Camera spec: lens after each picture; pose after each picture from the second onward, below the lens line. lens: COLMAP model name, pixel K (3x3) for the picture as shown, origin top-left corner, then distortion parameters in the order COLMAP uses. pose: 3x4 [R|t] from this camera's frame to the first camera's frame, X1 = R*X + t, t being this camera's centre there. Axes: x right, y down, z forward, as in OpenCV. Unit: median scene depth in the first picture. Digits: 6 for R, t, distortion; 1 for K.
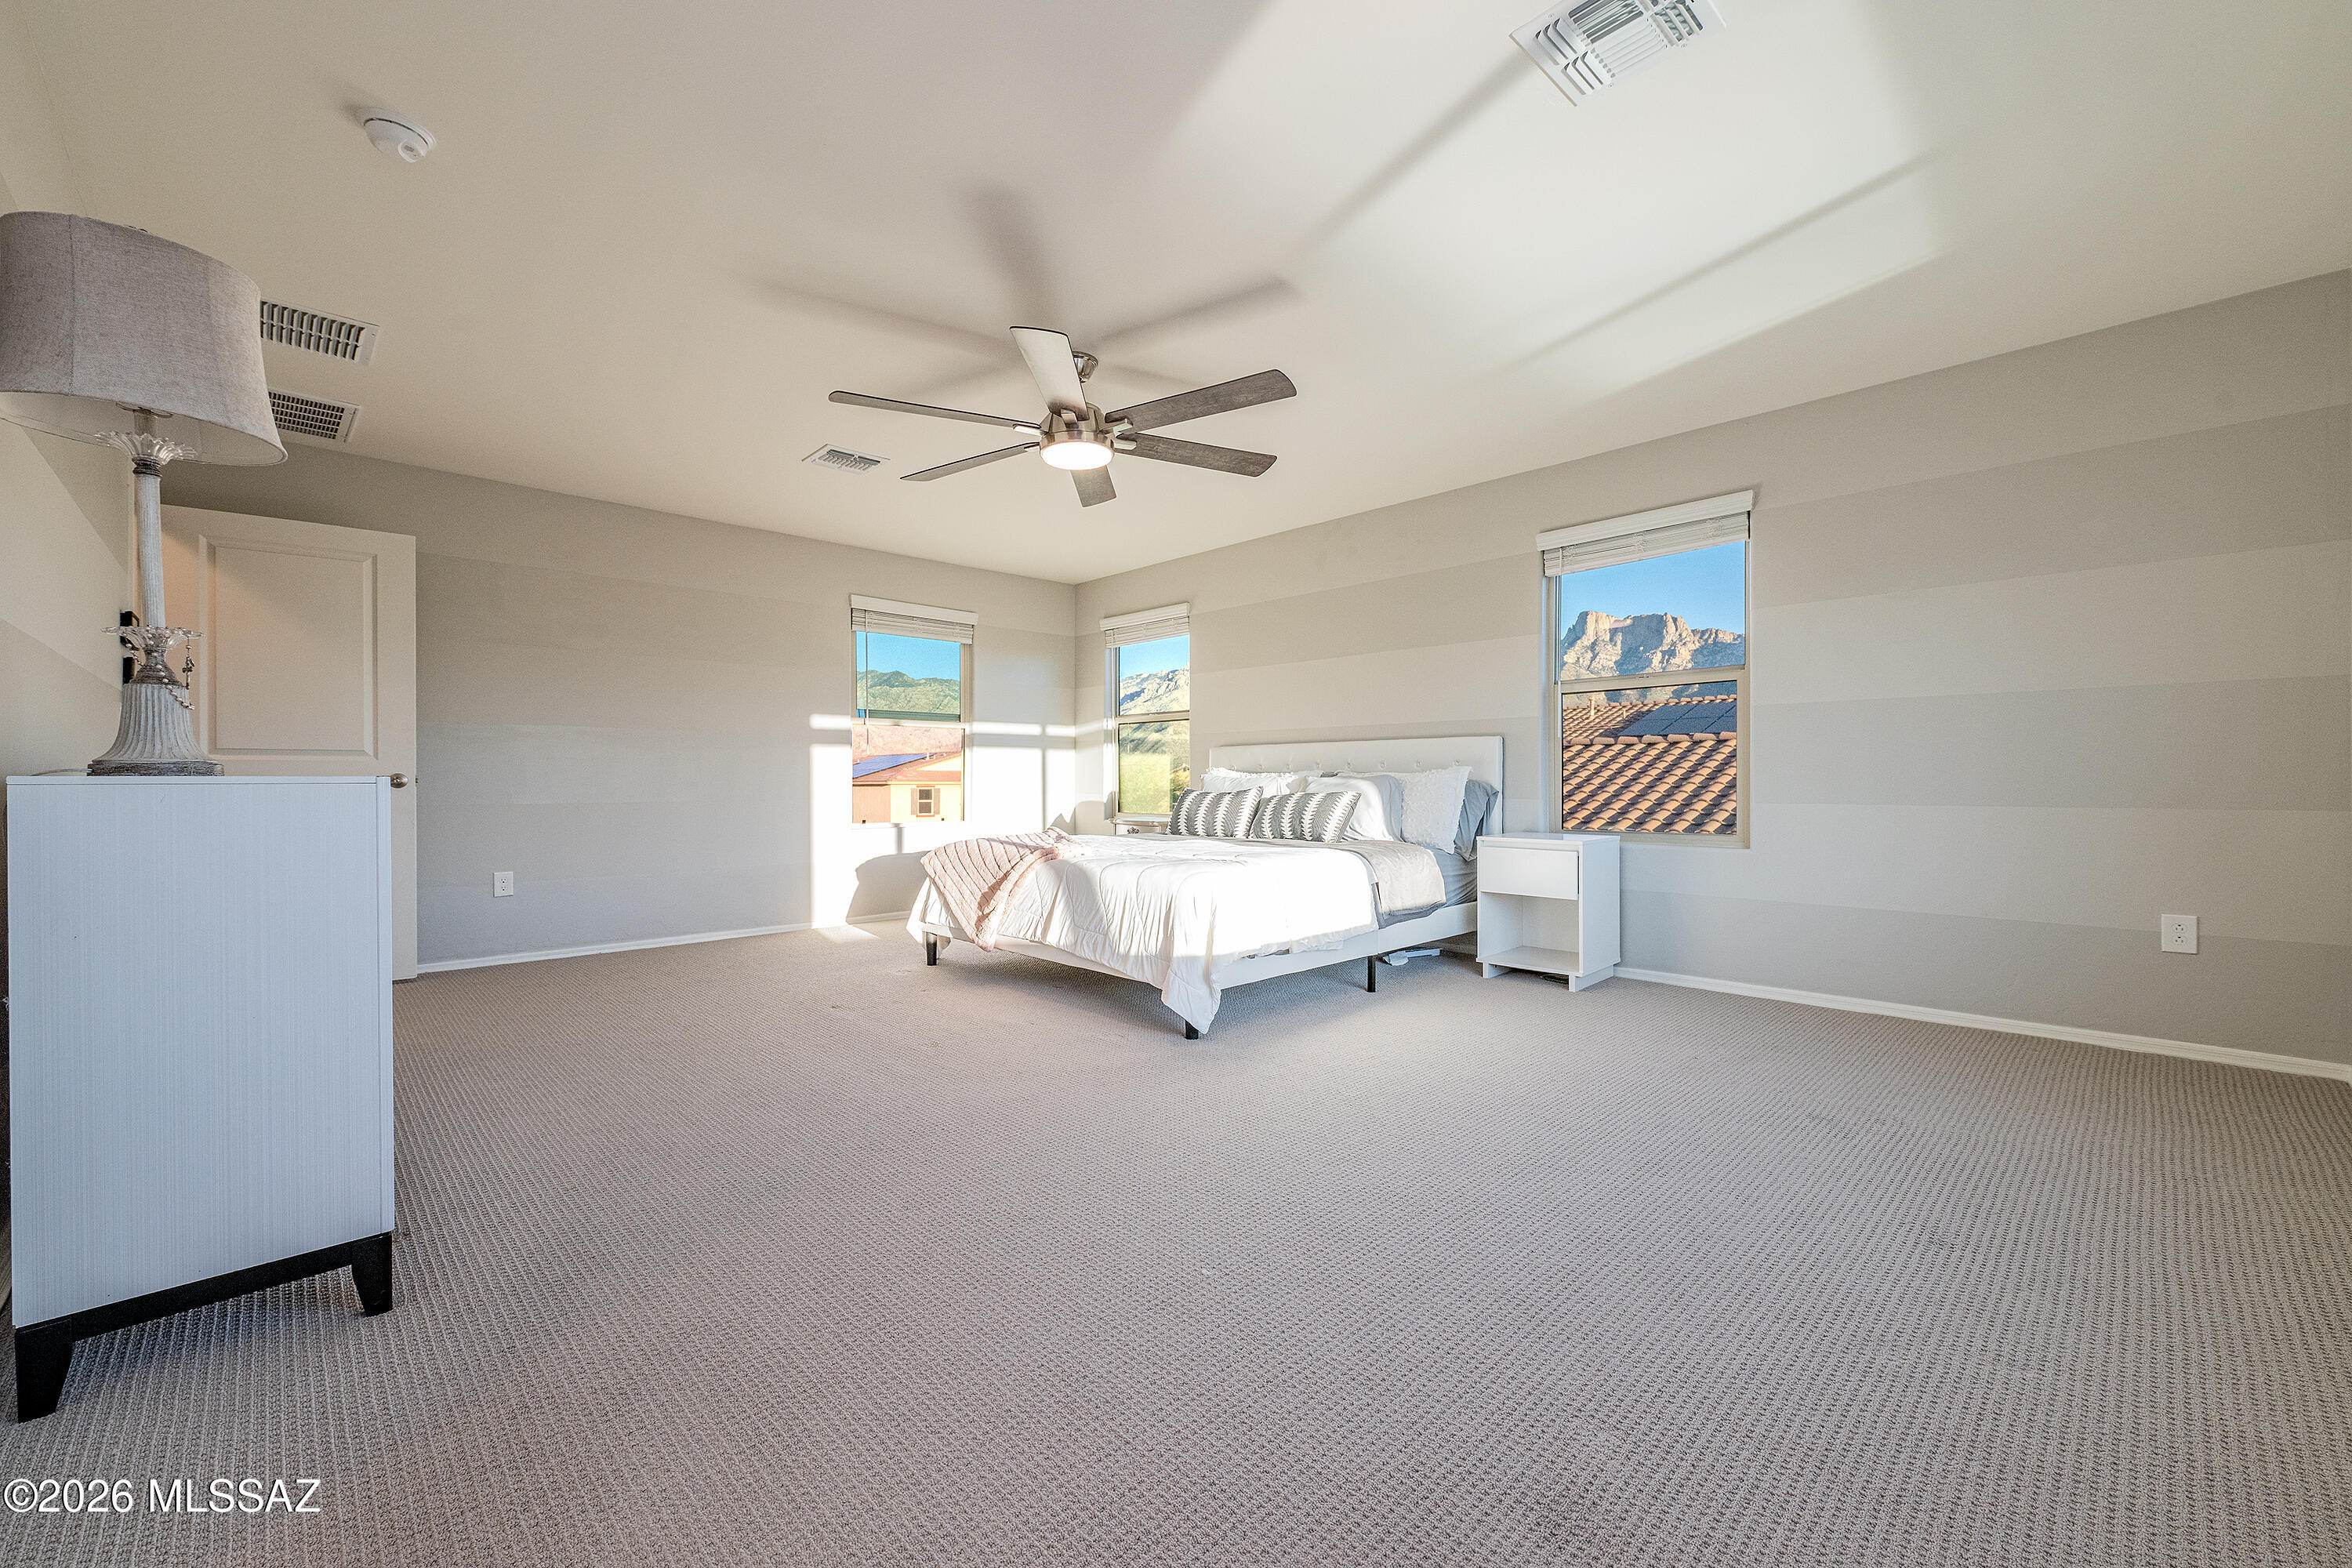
lens RADIAL K [[940.1, 0, 1176.6], [0, 940.1, 786.9], [0, 0, 1]] dist [-0.014570, 0.000144]
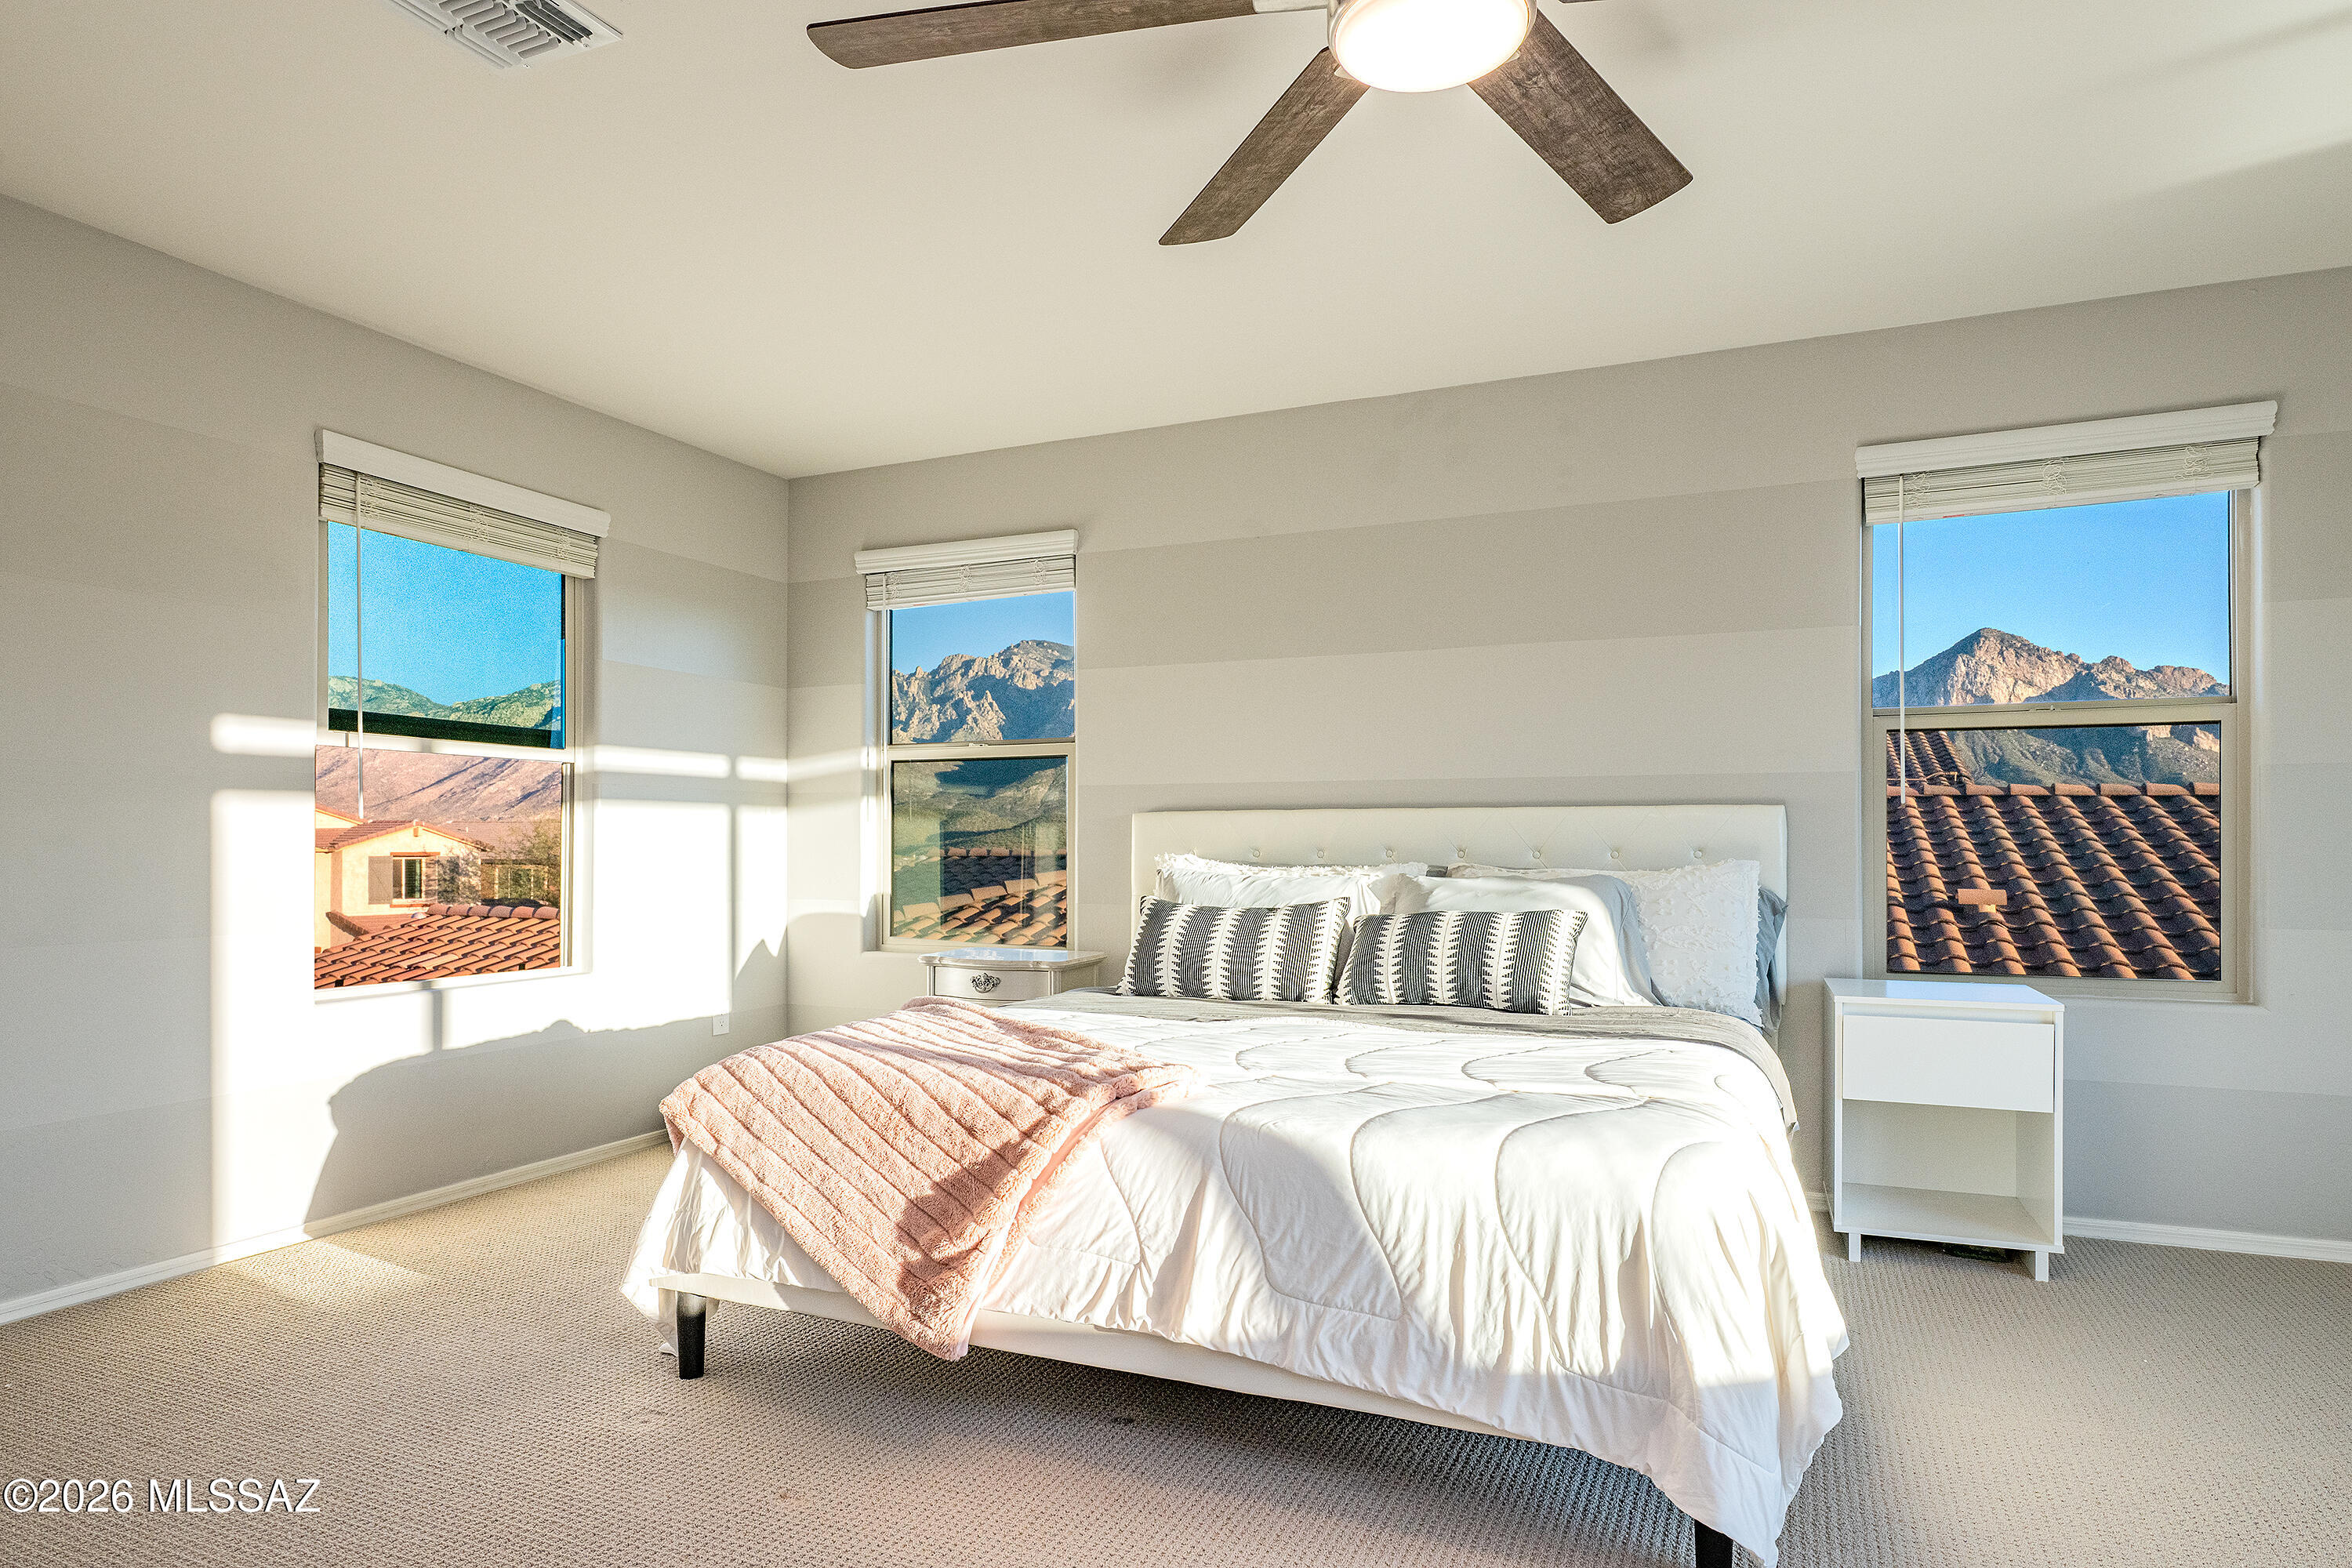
lens RADIAL K [[1352.8, 0, 1197.1], [0, 1352.8, 824.3], [0, 0, 1]] dist [-0.009685, 0.001293]
pose [[0.921579, 0.008390, 0.388100, -0.286943], [-0.000527, 0.999793, -0.020364, -0.026155], [-0.388190, 0.018562, 0.921392, 0.401962]]
